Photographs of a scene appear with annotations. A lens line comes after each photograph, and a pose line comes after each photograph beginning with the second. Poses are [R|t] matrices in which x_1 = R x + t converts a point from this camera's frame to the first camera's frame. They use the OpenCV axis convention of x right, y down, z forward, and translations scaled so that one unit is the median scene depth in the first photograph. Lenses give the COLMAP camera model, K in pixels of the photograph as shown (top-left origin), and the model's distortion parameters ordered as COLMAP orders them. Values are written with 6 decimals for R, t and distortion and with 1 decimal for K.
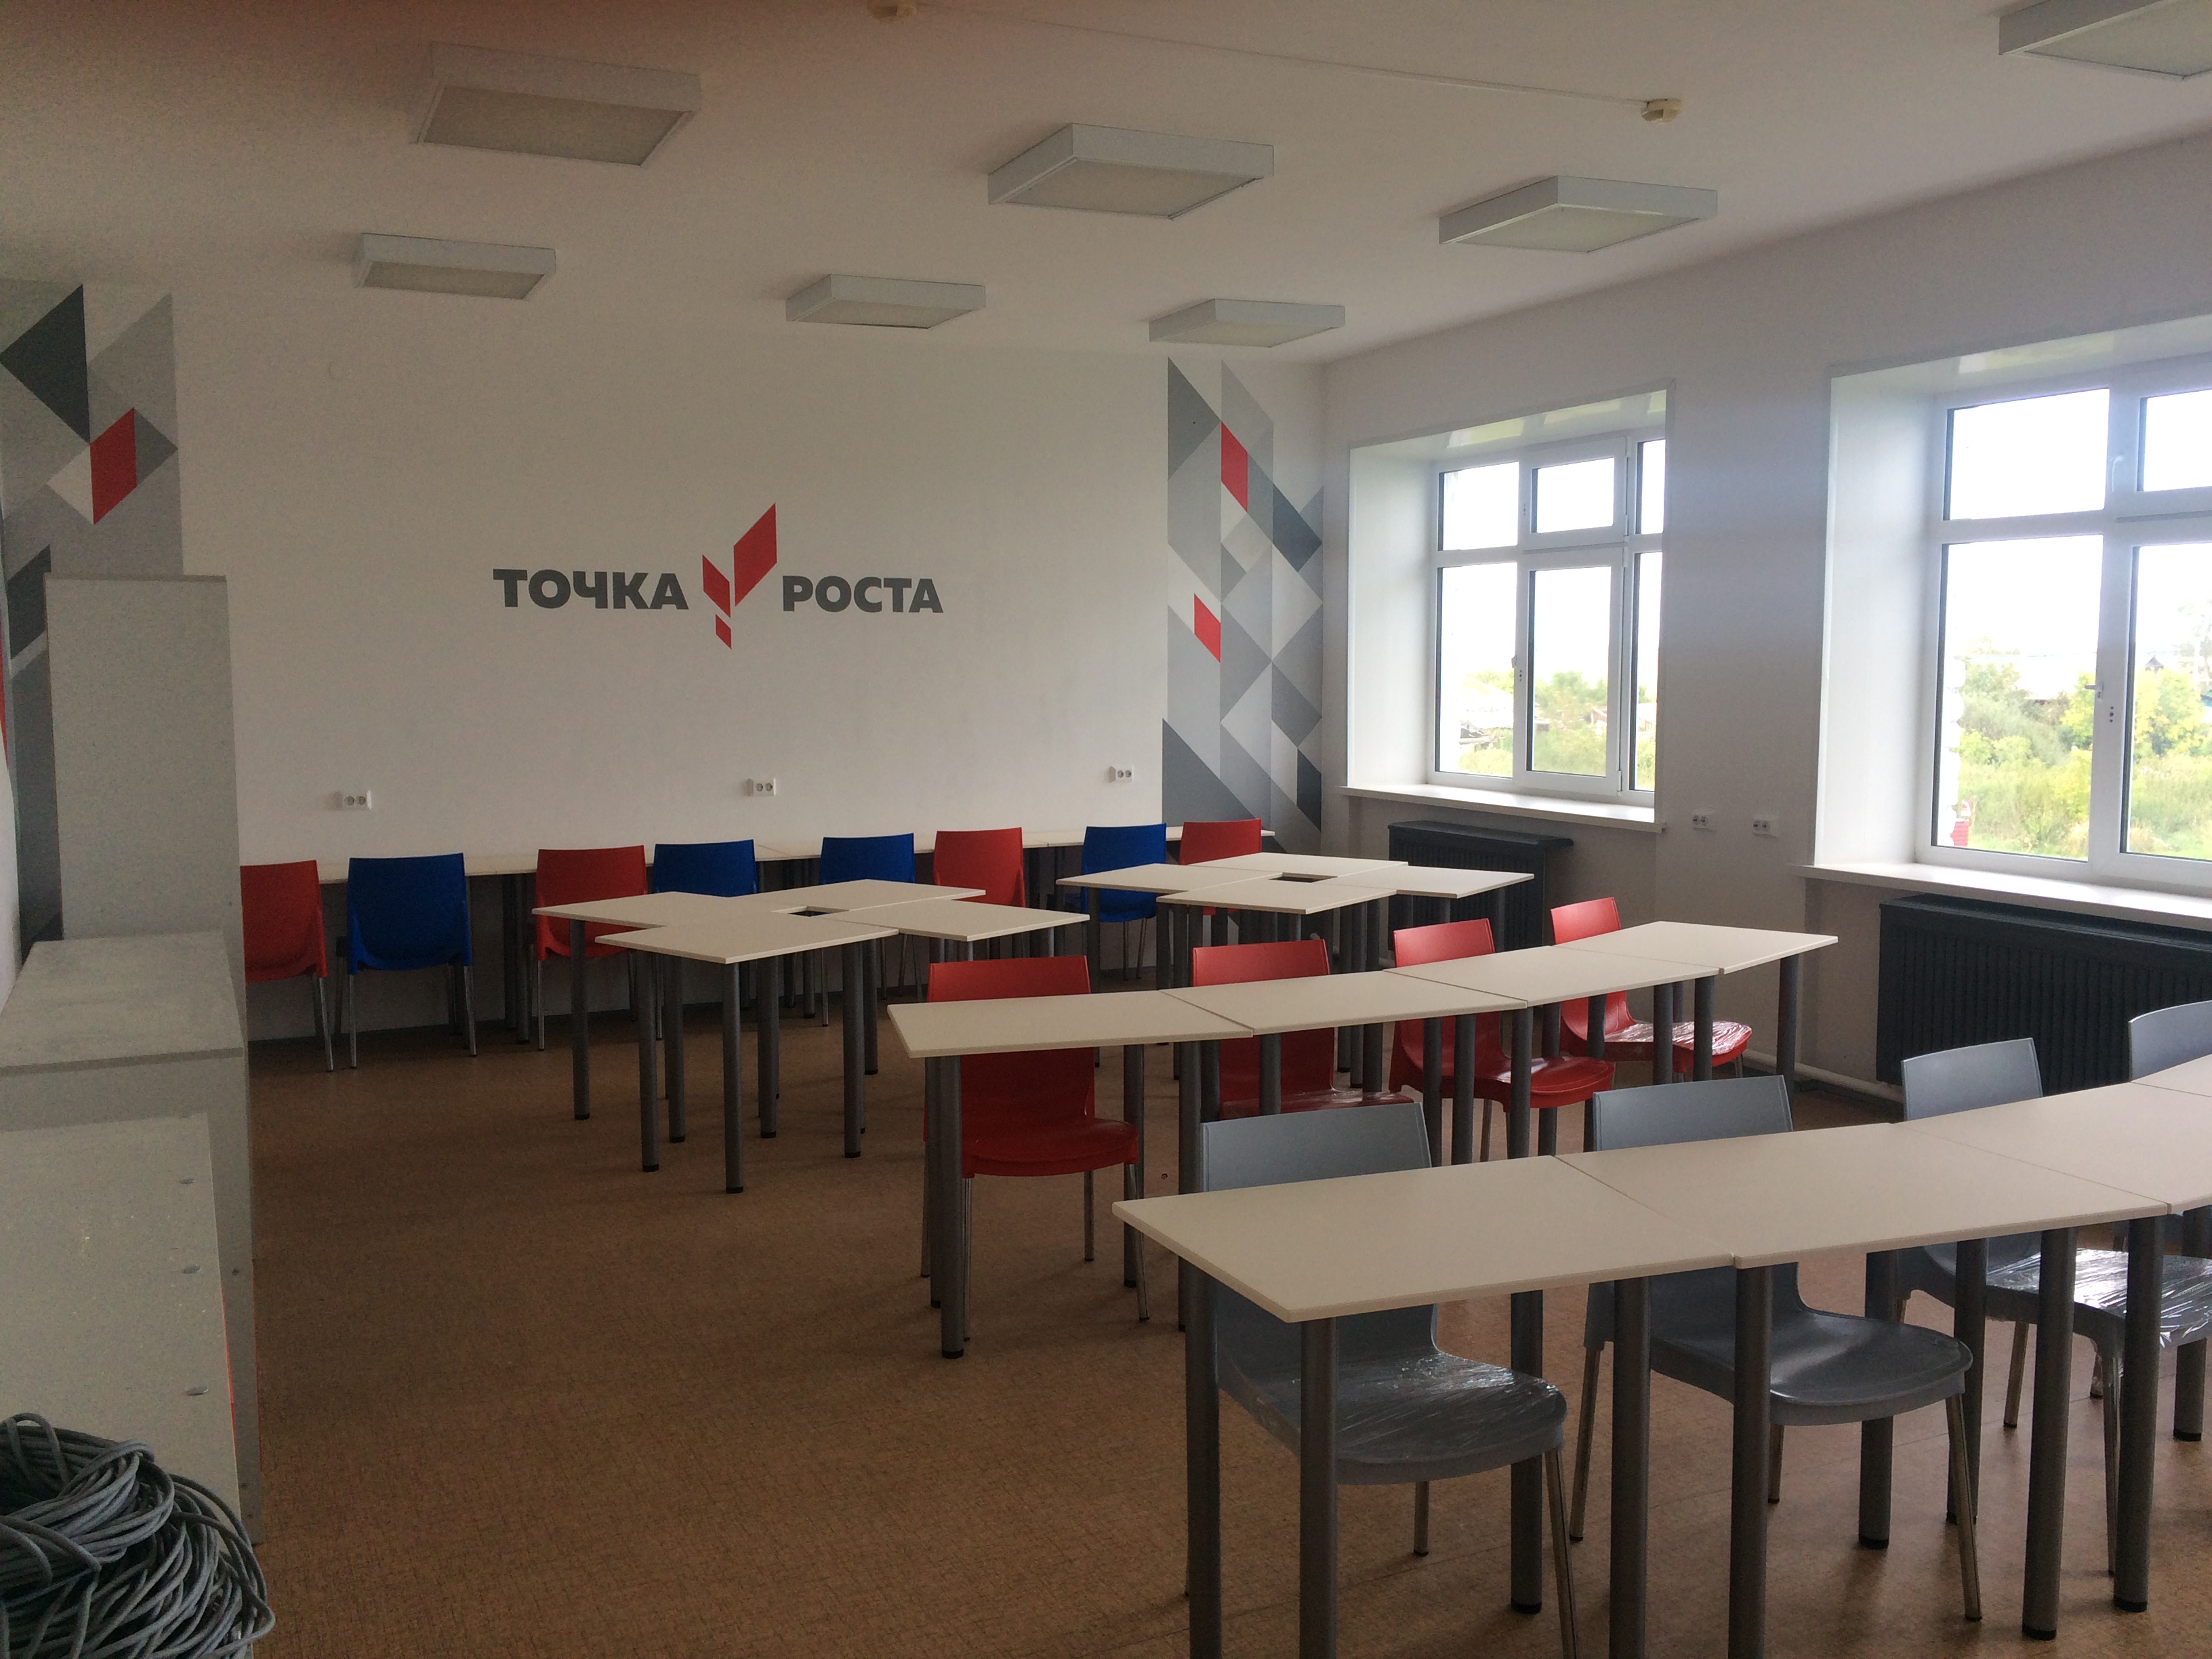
lens RADIAL K [[1912.6, 0, 1112.0], [0, 1912.6, 870.6], [0, 0, 1]] dist [0.097486, -0.101358]
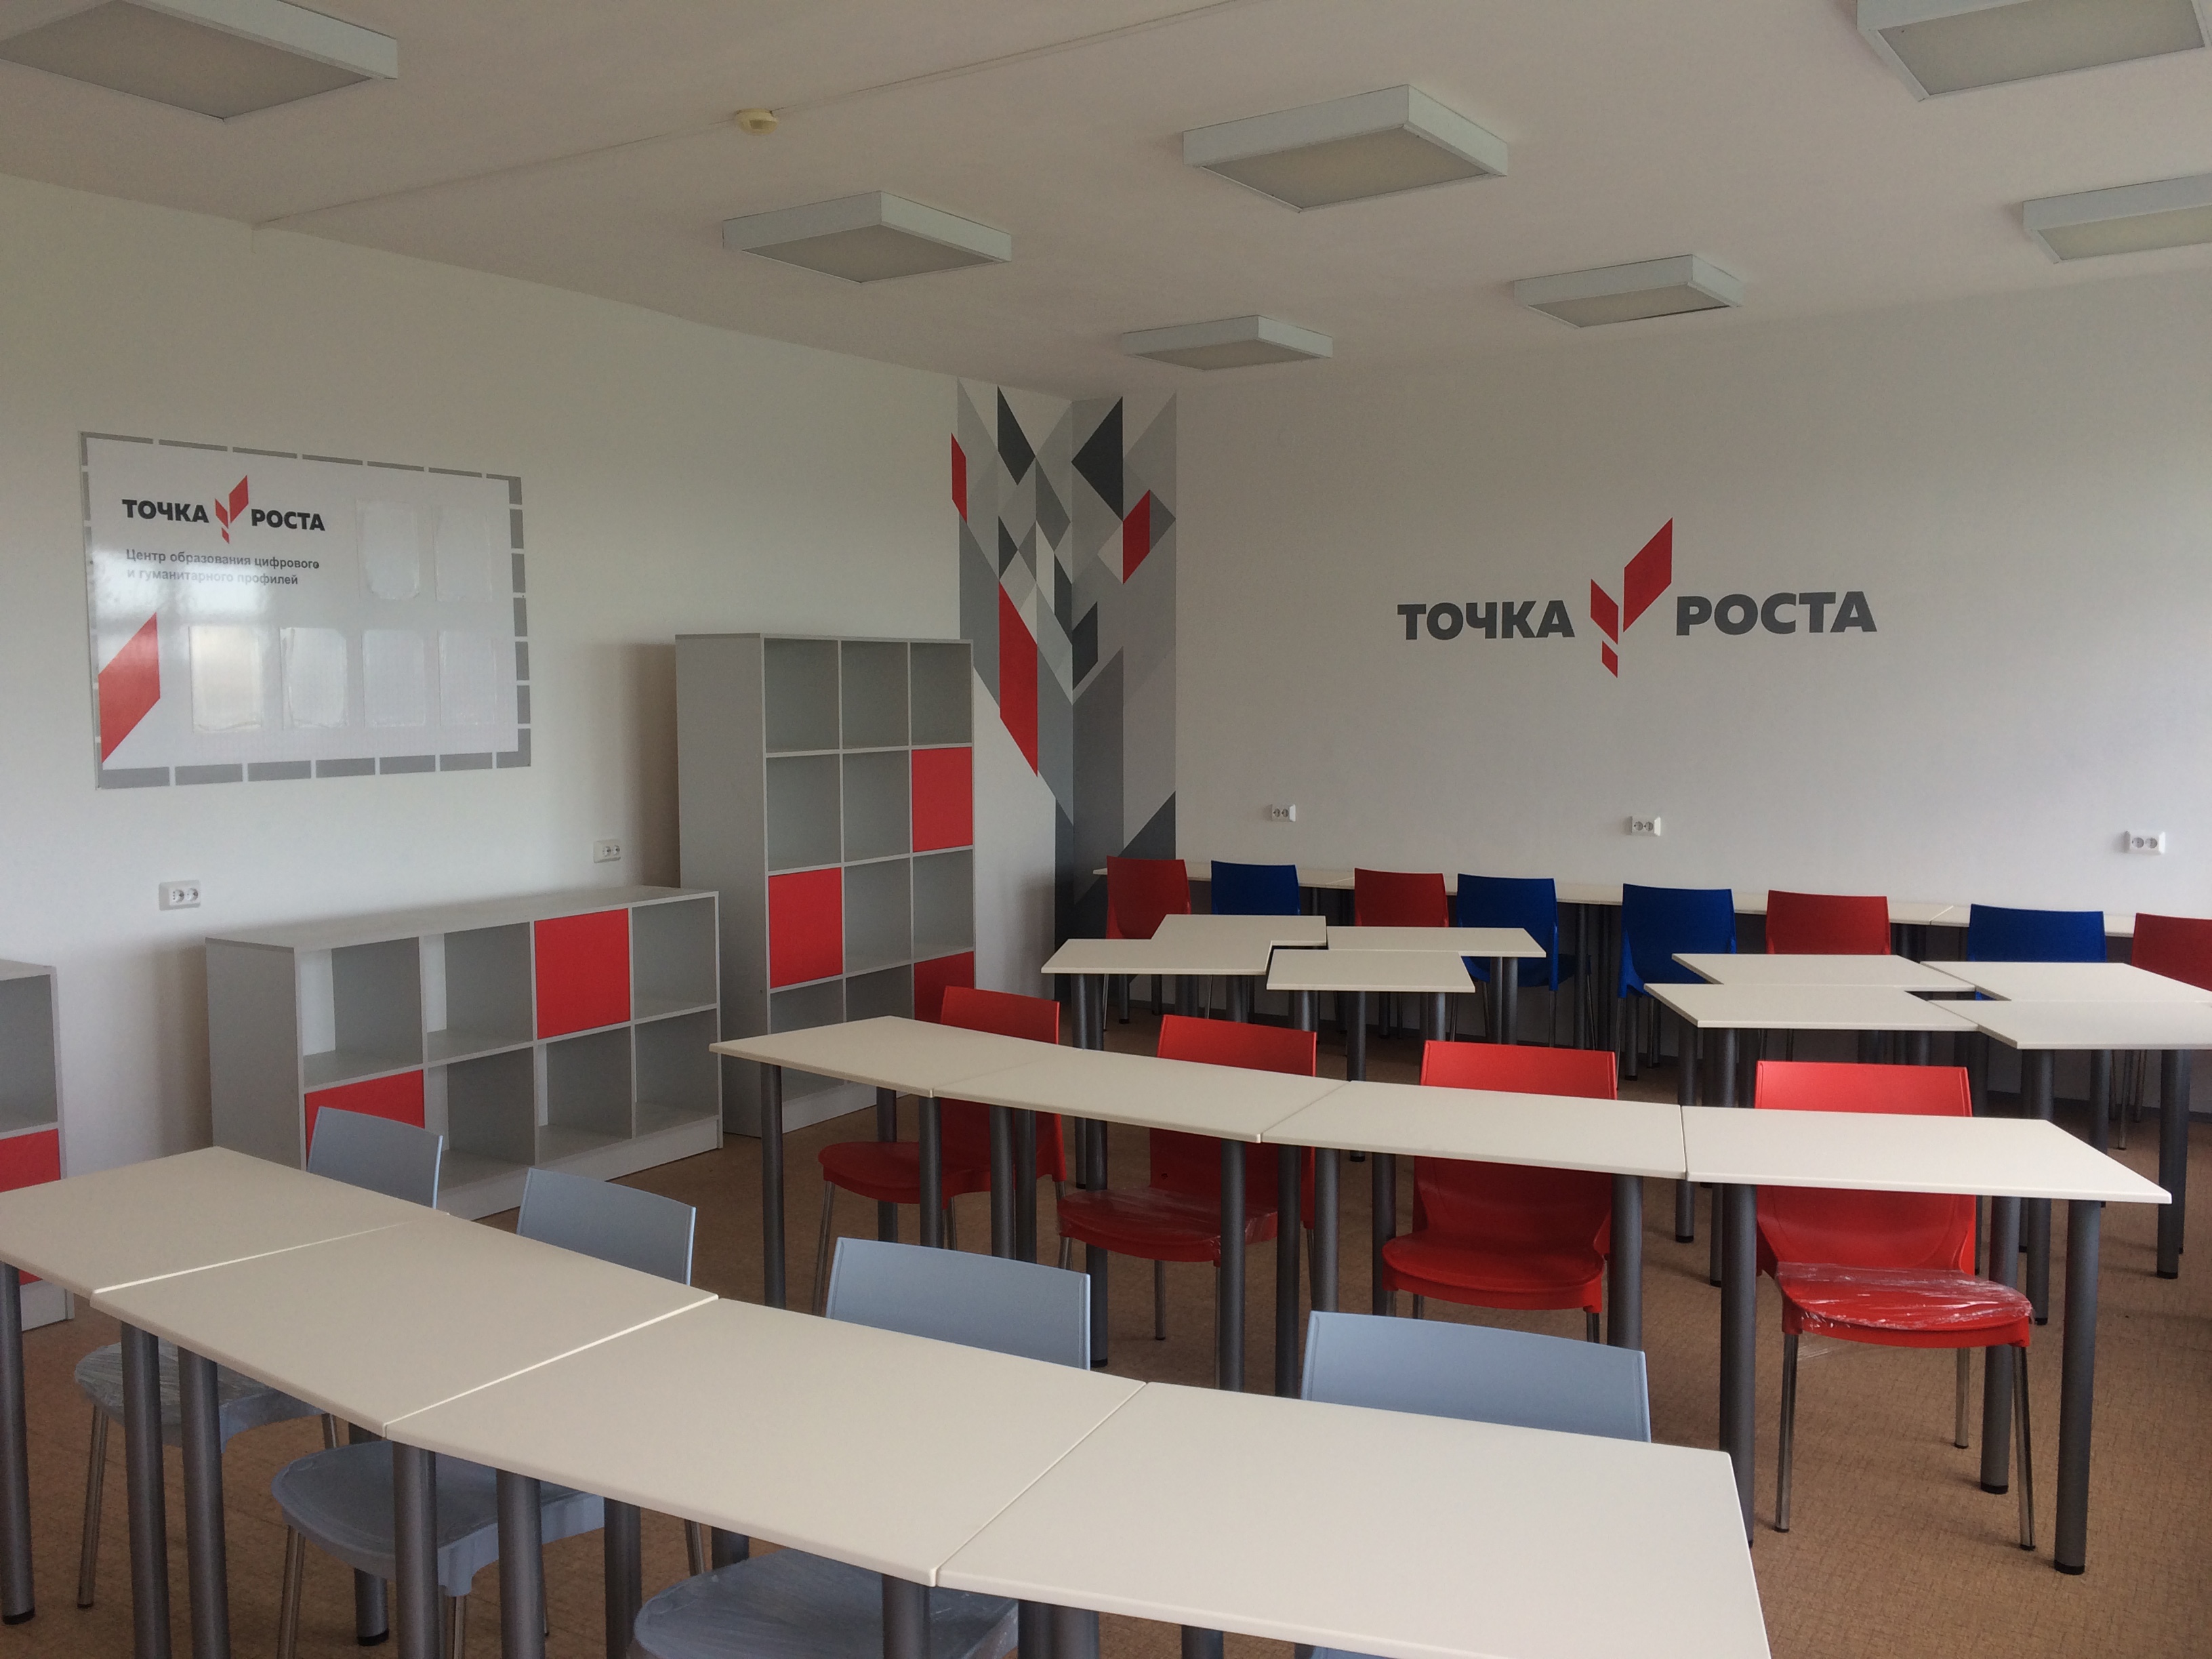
lens RADIAL K [[1912.6, 0, 1105.2], [0, 1912.6, 838.4], [0, 0, 1]] dist [0.097486, -0.101358]
pose [[0.520602, 0.068798, -0.851023, 0.478745], [-0.097920, 0.994982, 0.020535, -0.032216], [0.848166, 0.072642, 0.524727, 0.302884]]
